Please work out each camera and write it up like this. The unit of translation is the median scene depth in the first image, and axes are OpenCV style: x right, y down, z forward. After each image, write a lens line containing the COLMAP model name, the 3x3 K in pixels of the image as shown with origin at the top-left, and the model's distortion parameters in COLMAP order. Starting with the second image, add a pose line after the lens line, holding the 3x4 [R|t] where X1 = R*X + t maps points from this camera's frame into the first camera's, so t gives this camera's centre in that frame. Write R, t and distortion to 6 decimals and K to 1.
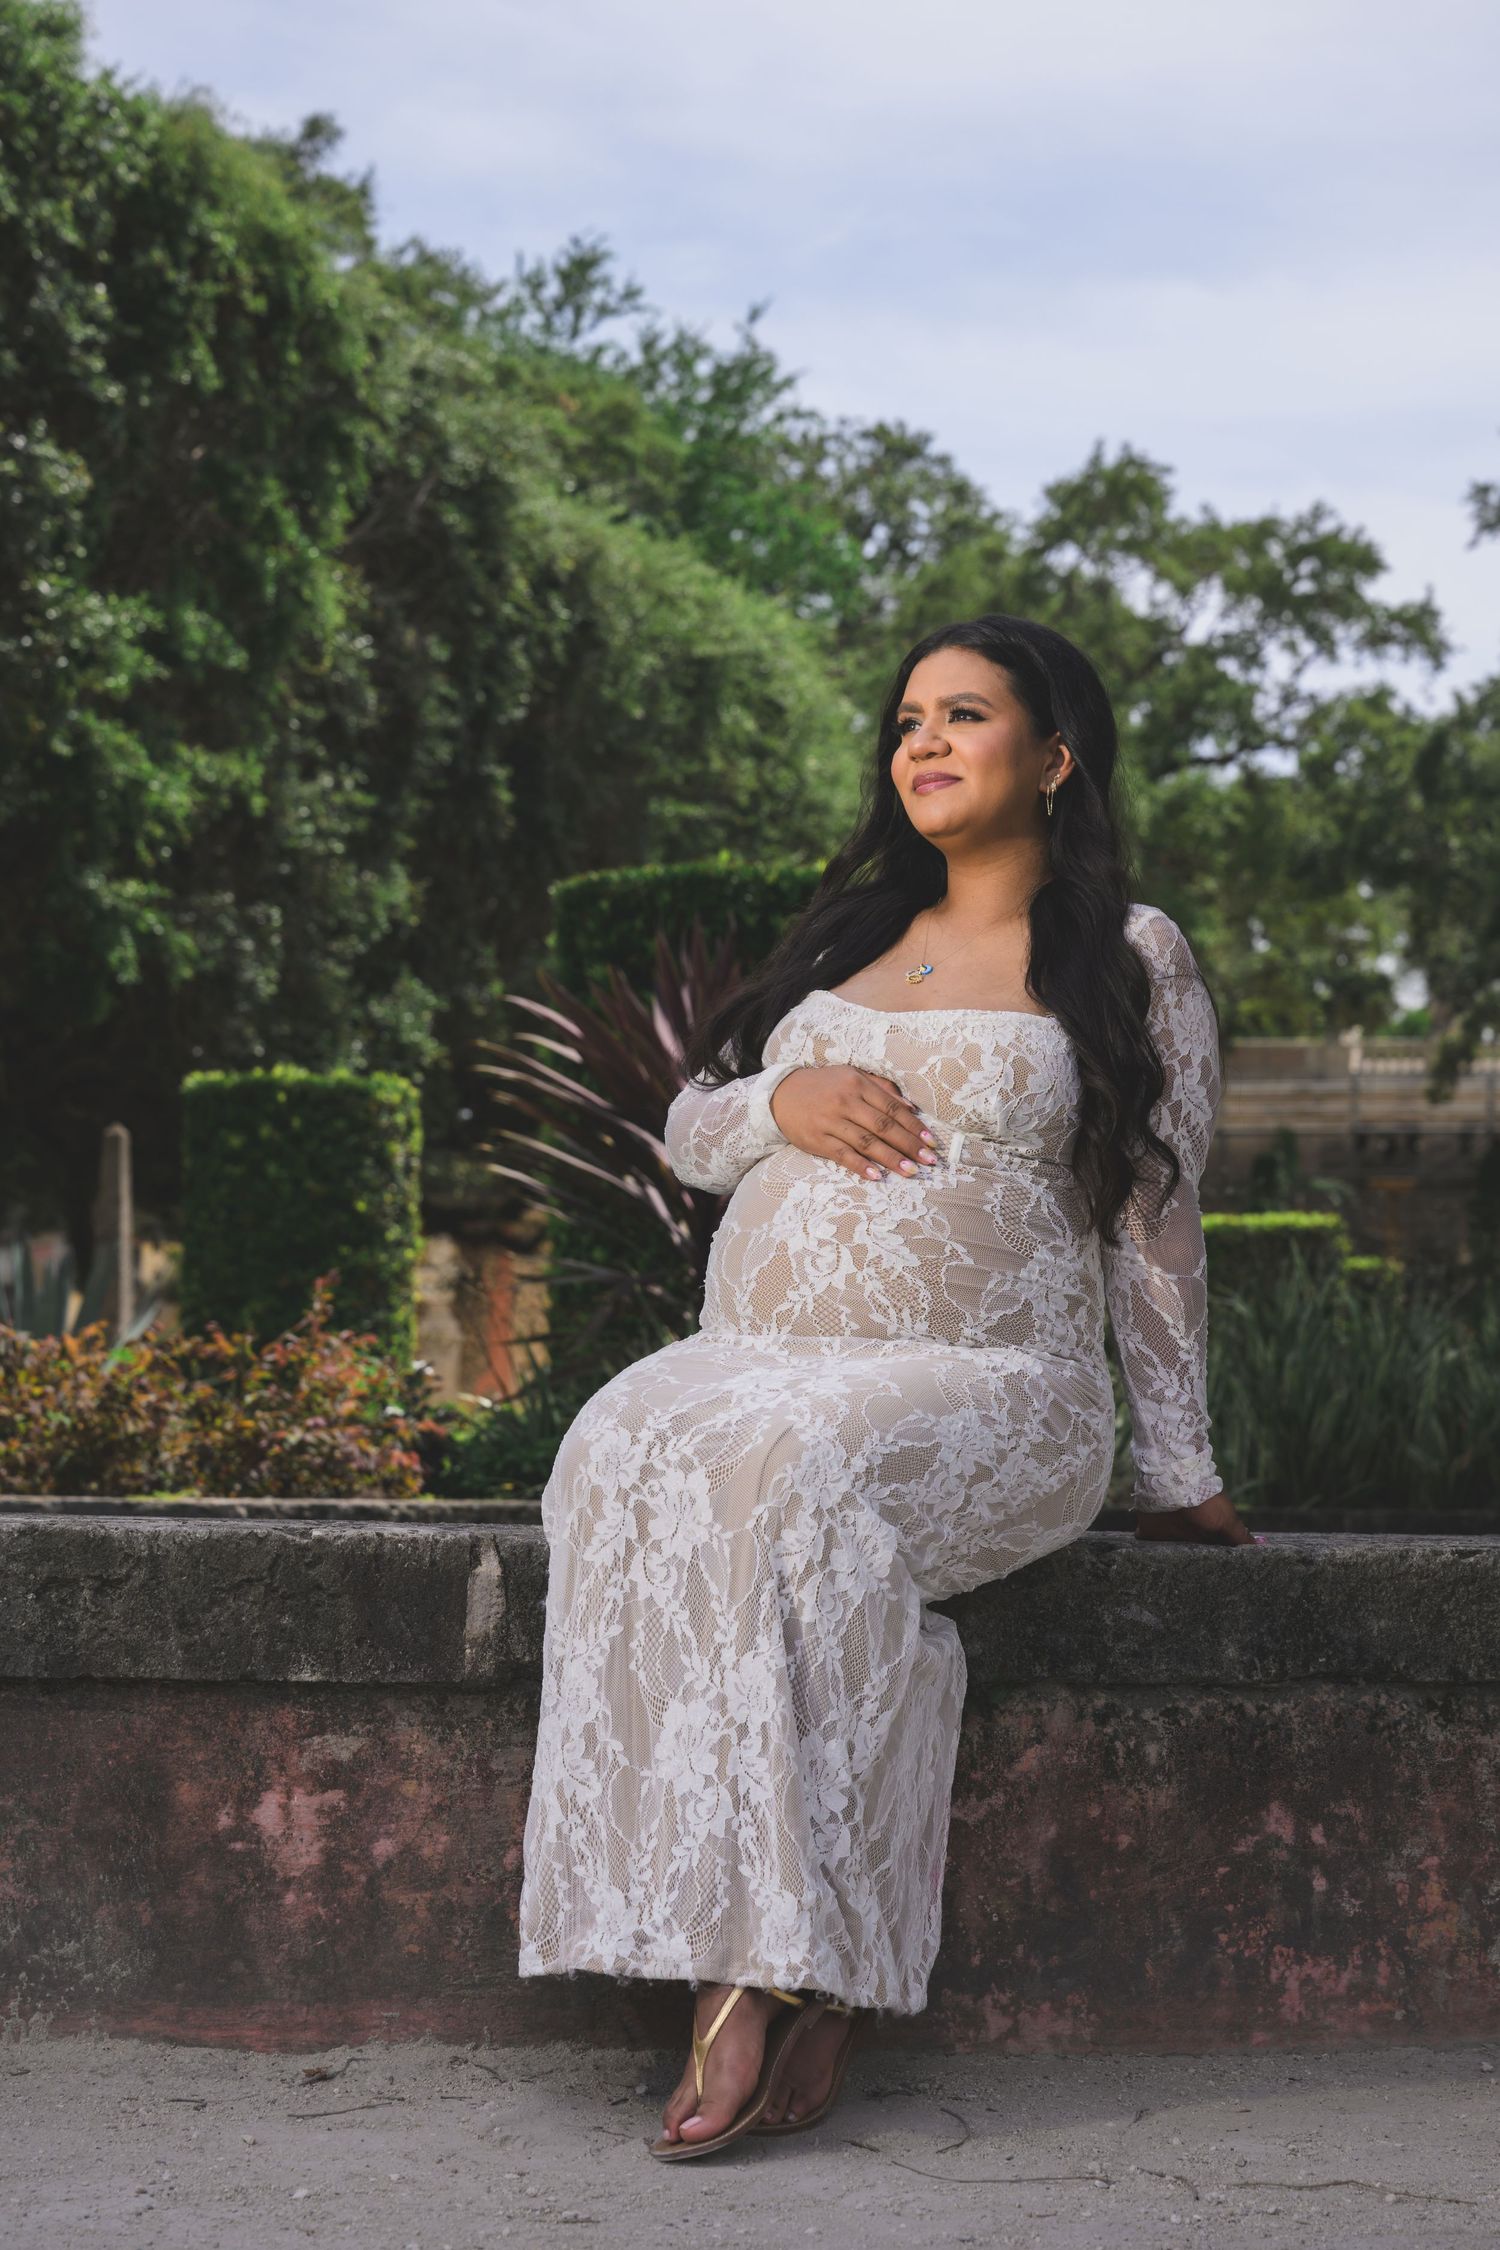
lens RADIAL K [[4843.9, 0, 750.0], [0, 4843.9, 1125.0], [0, 0, 1]] dist [0.069016, -0.544824]
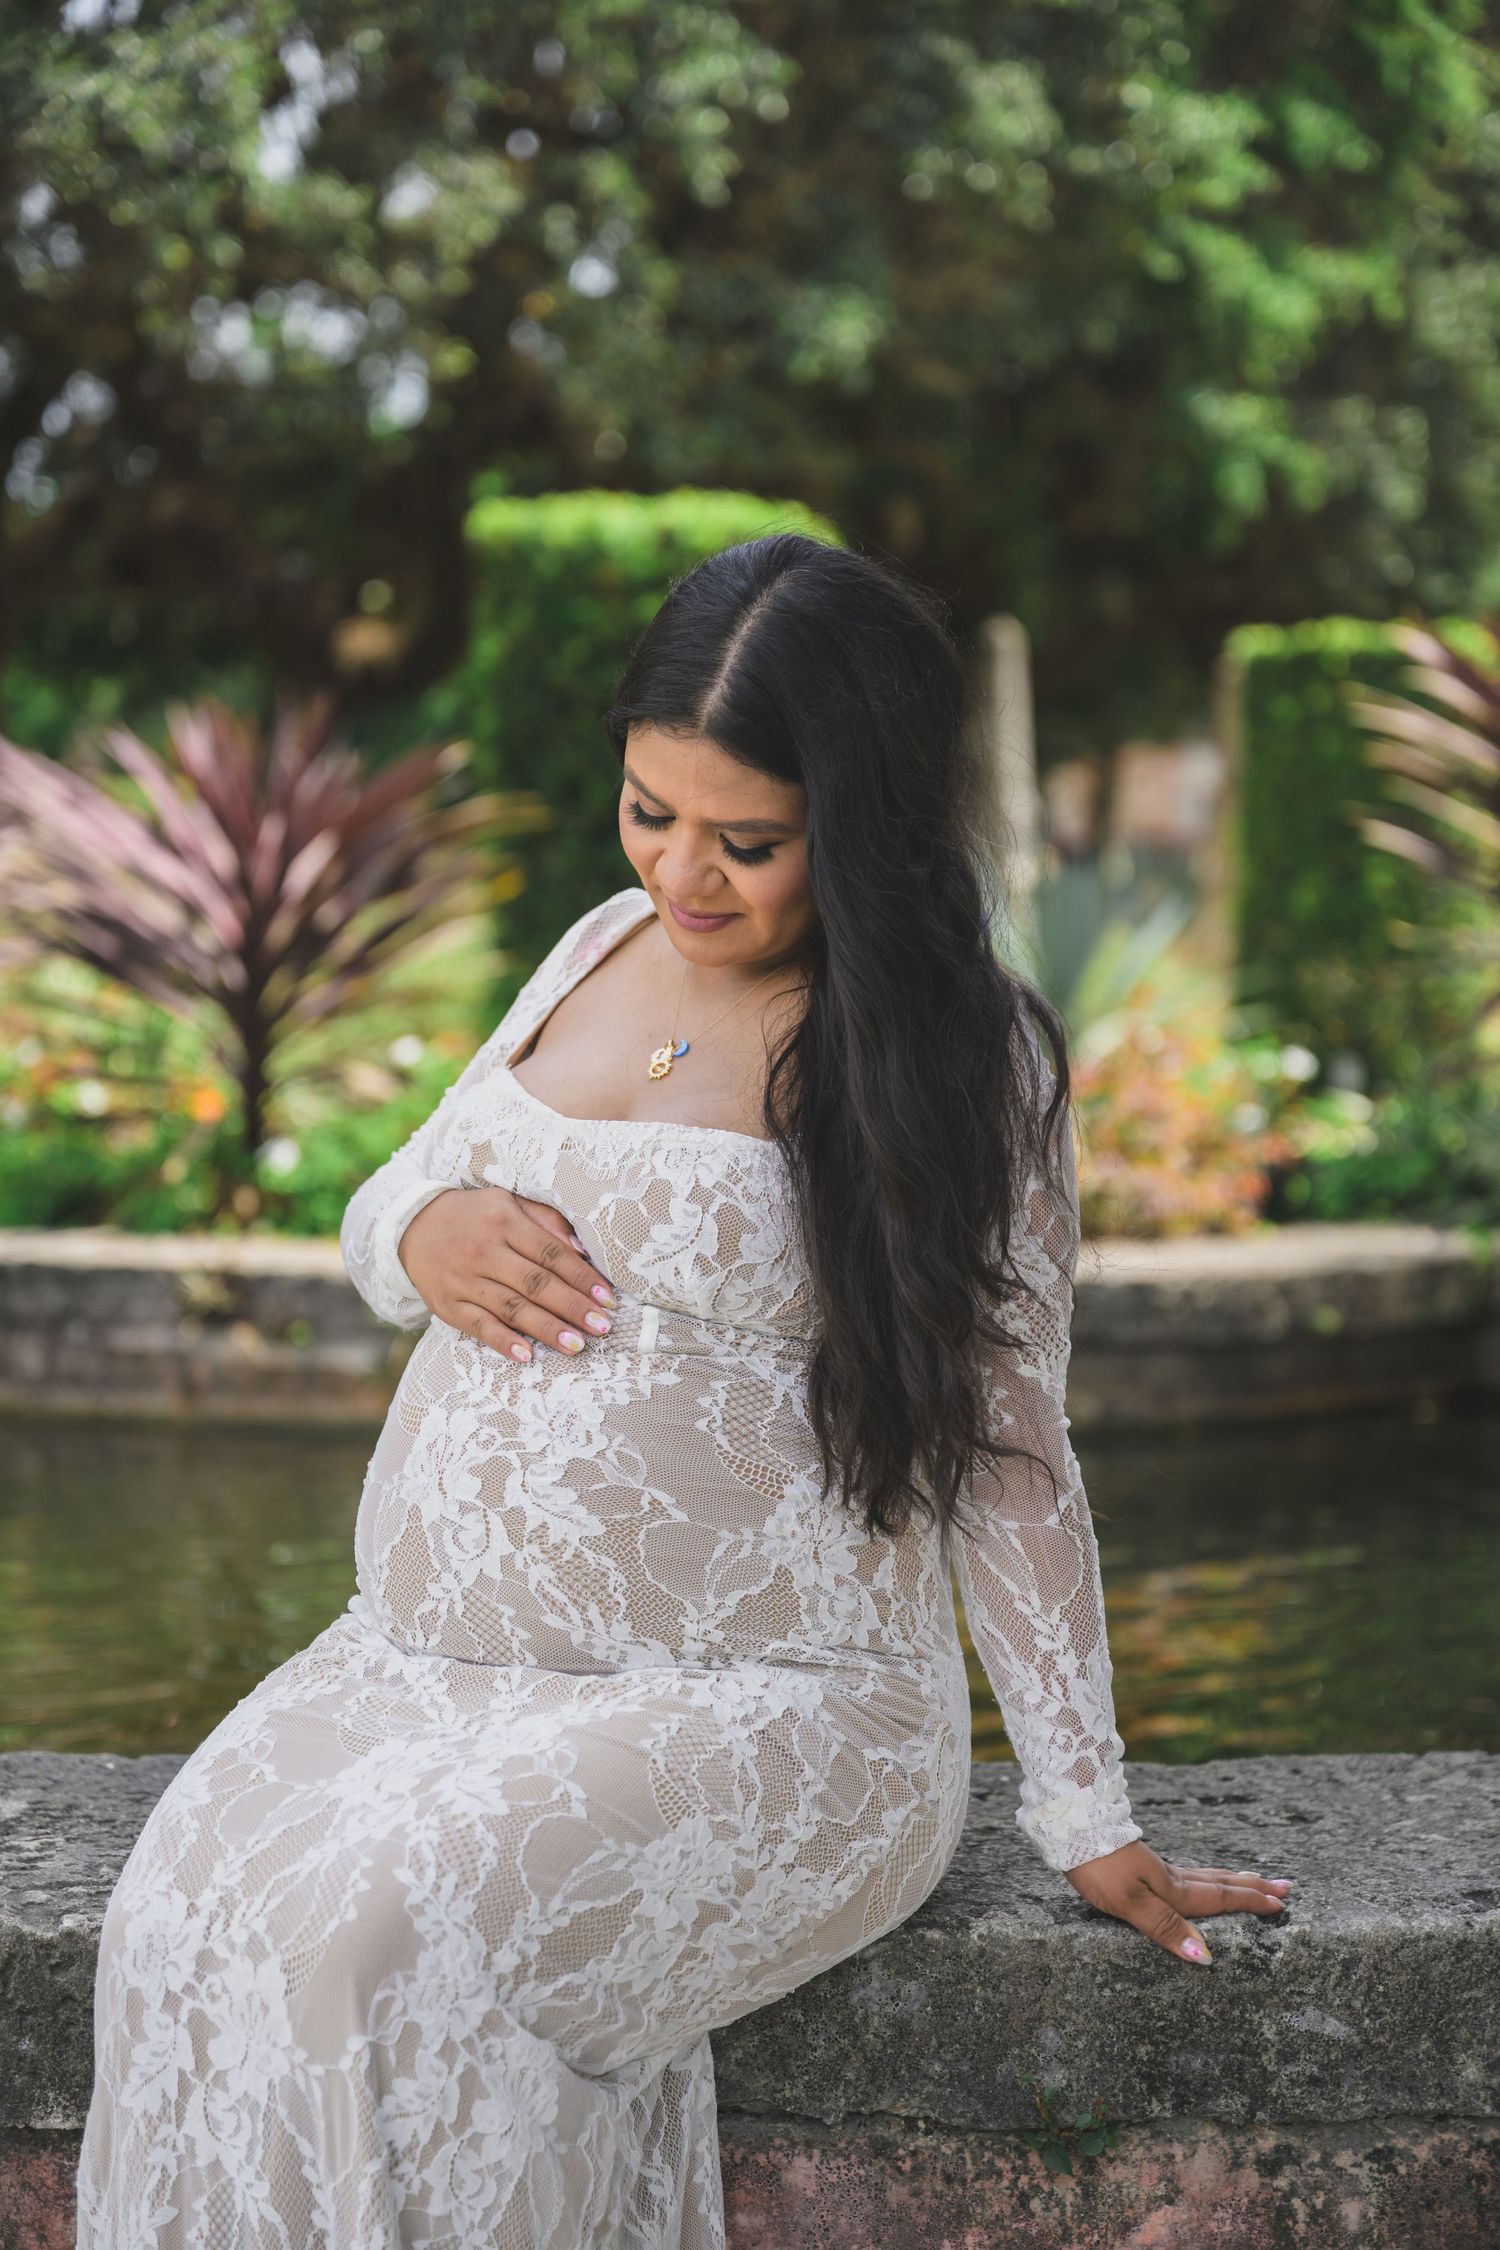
lens RADIAL K [[4628.9, 0, 750.0], [0, 4628.9, 1125.0], [0, 0, 1]] dist [0.011206, -0.041787]
pose [[0.956523, 0.001226, -0.291656, 0.185599], [0.036168, 0.991774, 0.122789, -0.101144], [0.289407, -0.127999, 0.948609, 0.369775]]
